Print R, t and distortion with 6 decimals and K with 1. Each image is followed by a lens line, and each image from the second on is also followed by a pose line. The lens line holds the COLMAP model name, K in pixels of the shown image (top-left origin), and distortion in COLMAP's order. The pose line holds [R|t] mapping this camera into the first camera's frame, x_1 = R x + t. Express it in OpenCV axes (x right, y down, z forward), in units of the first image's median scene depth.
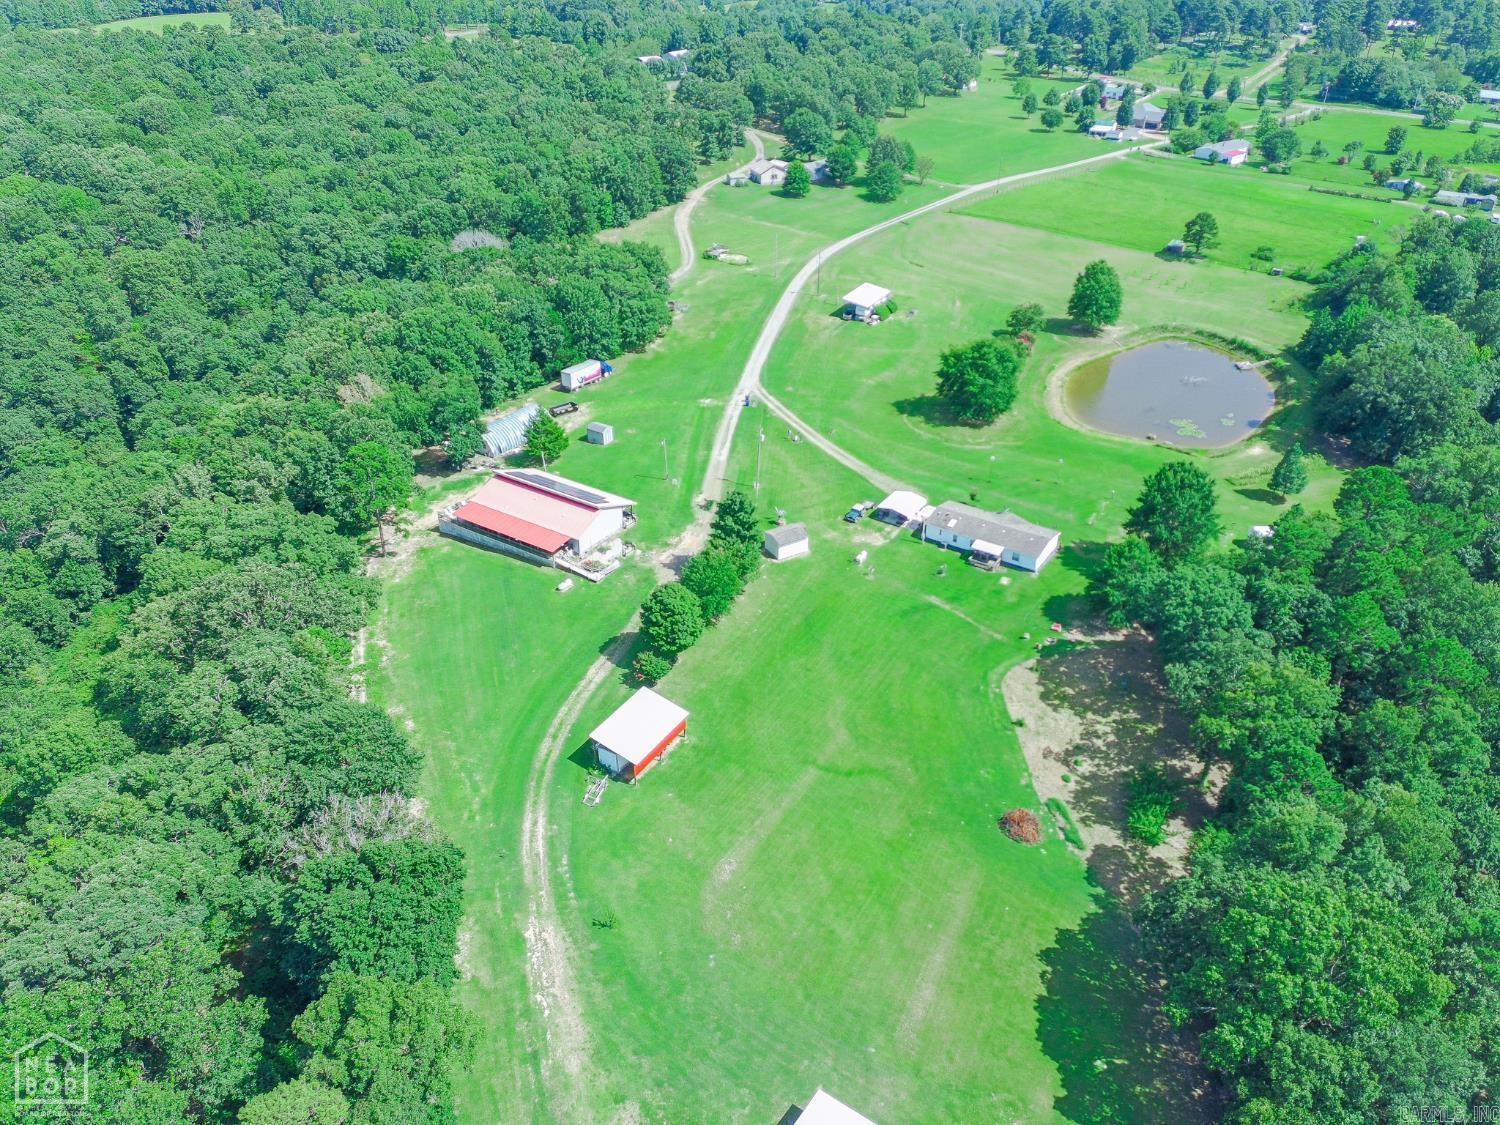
lens RADIAL K [[1093.7, 0, 752.6], [0, 1093.7, 565.6], [0, 0, 1]] dist [0.073872, -0.058991]
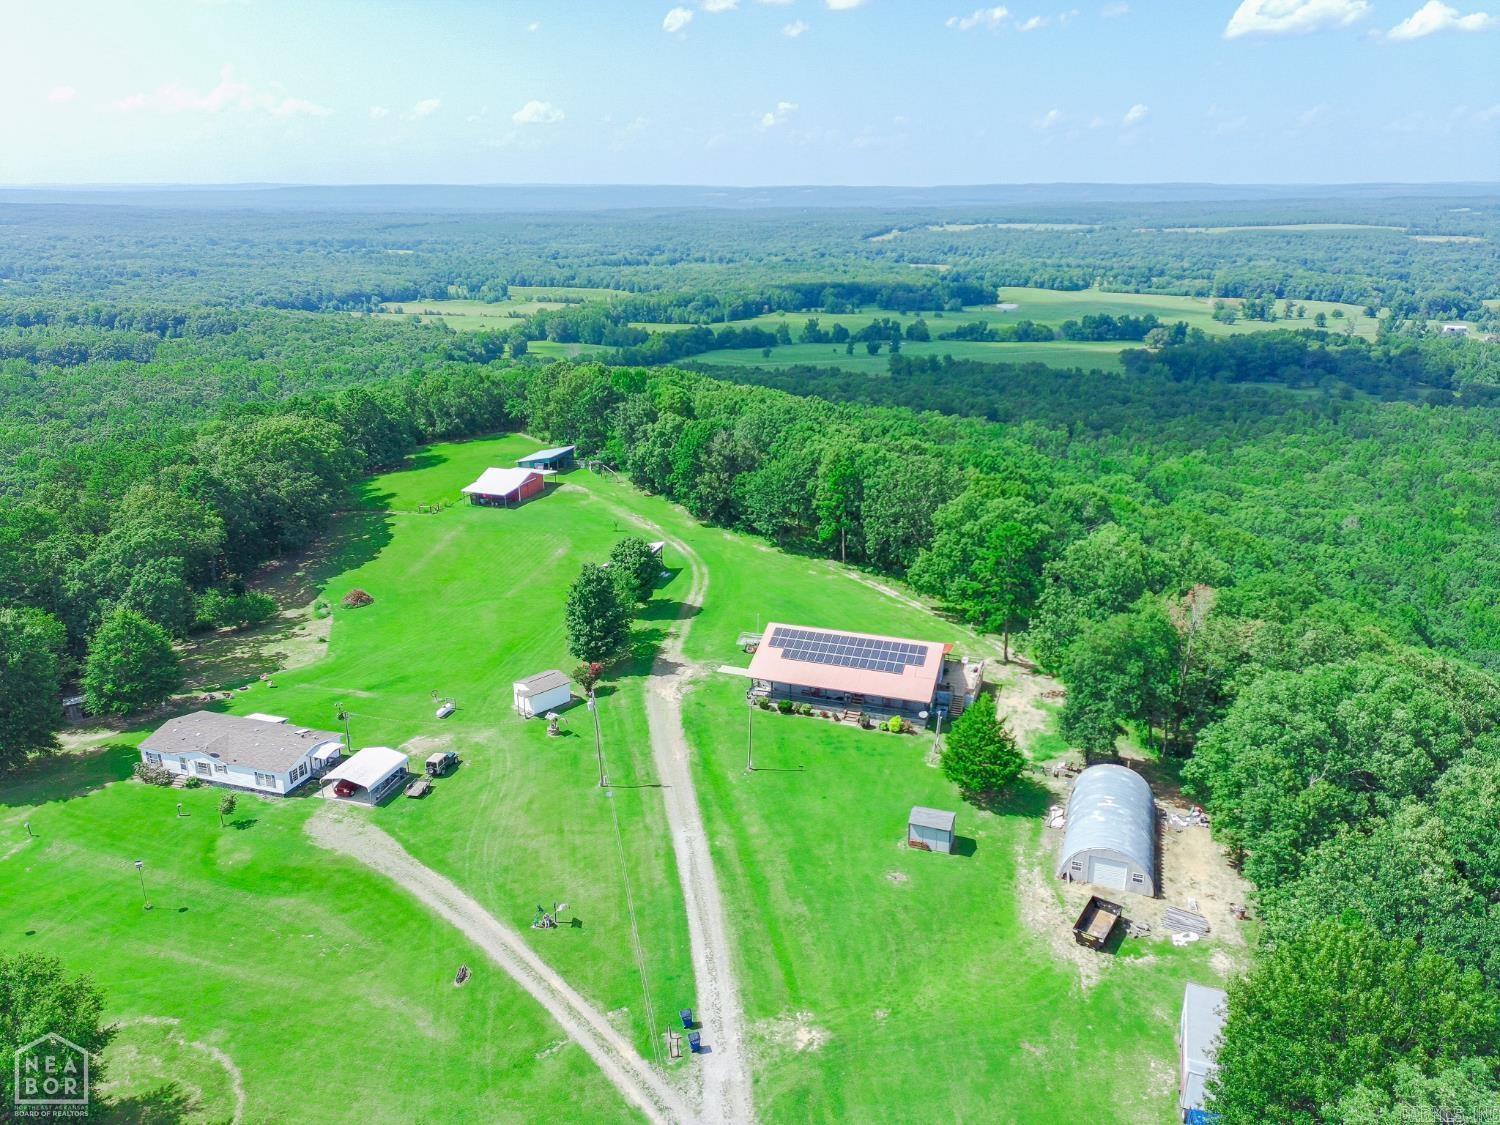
lens RADIAL K [[1093.7, 0, 761.4], [0, 1093.7, 552.2], [0, 0, 1]] dist [0.073872, -0.058991]
pose [[-0.965553, 0.068588, -0.251005, 0.045003], [-0.145685, 0.656775, 0.739880, -0.437863], [0.215601, 0.750961, -0.624158, 0.915068]]
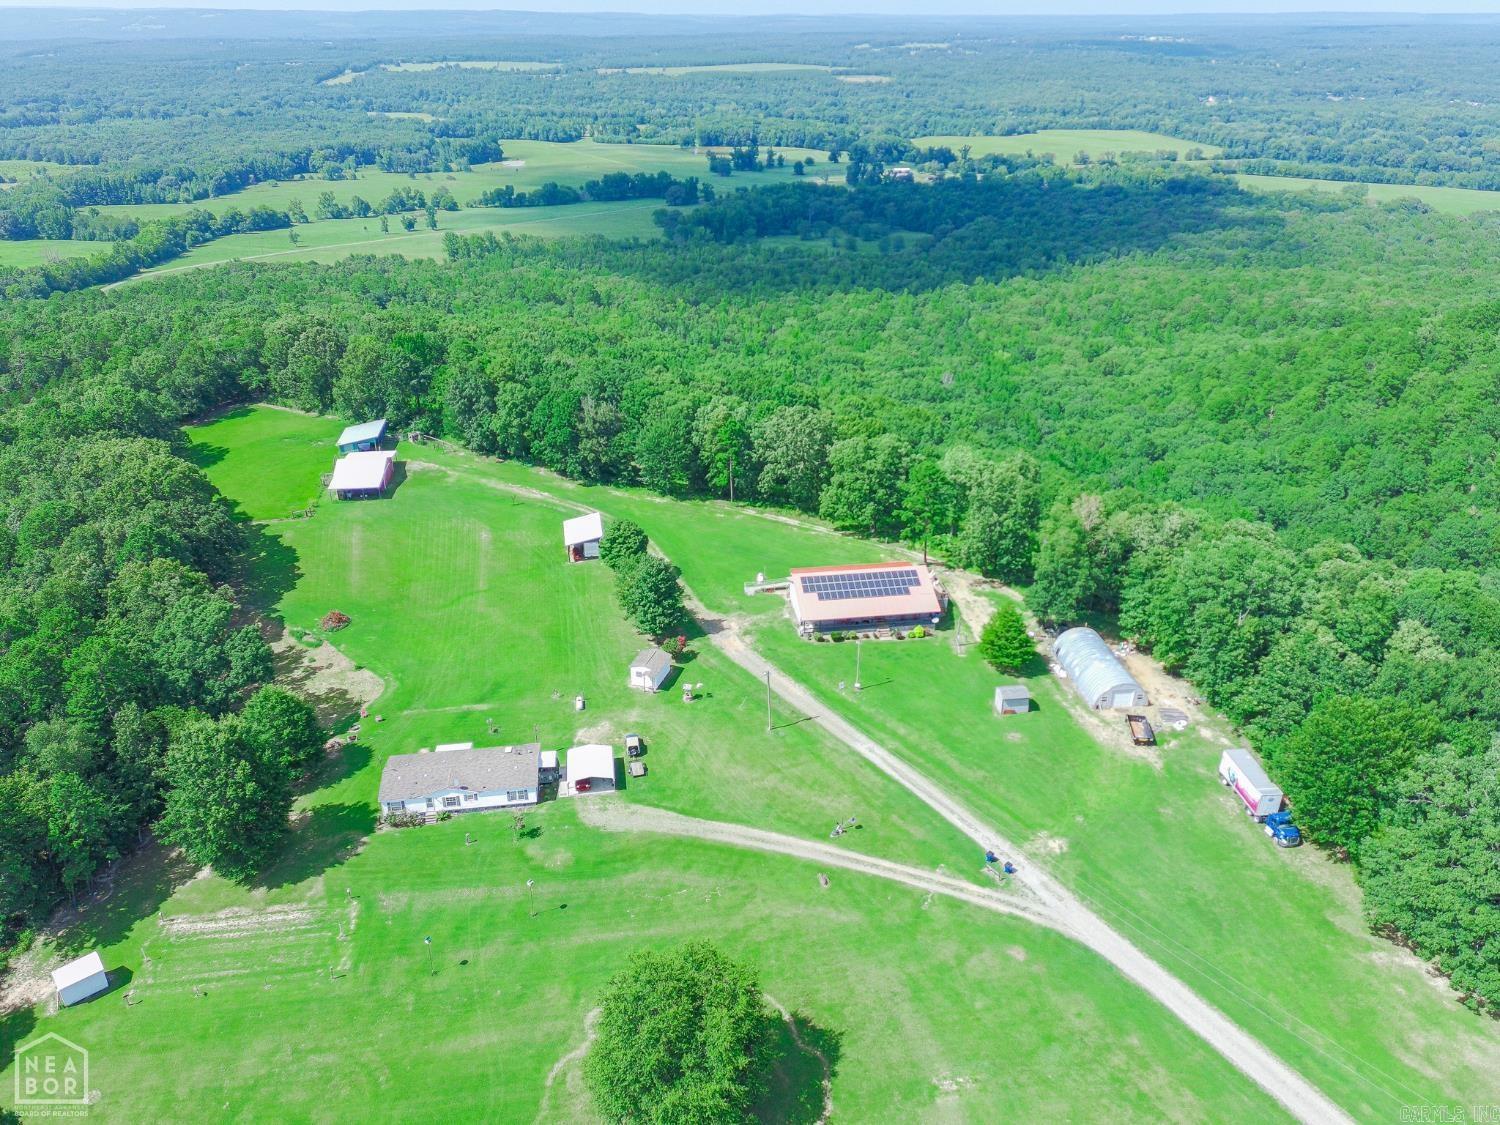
lens RADIAL K [[1093.7, 0, 758.8], [0, 1093.7, 559.6], [0, 0, 1]] dist [0.073872, -0.058991]
pose [[-0.747075, 0.278372, -0.603646, 0.321615], [-0.356183, 0.599098, 0.717088, -0.501881], [0.561260, 0.750727, -0.348419, 0.828861]]
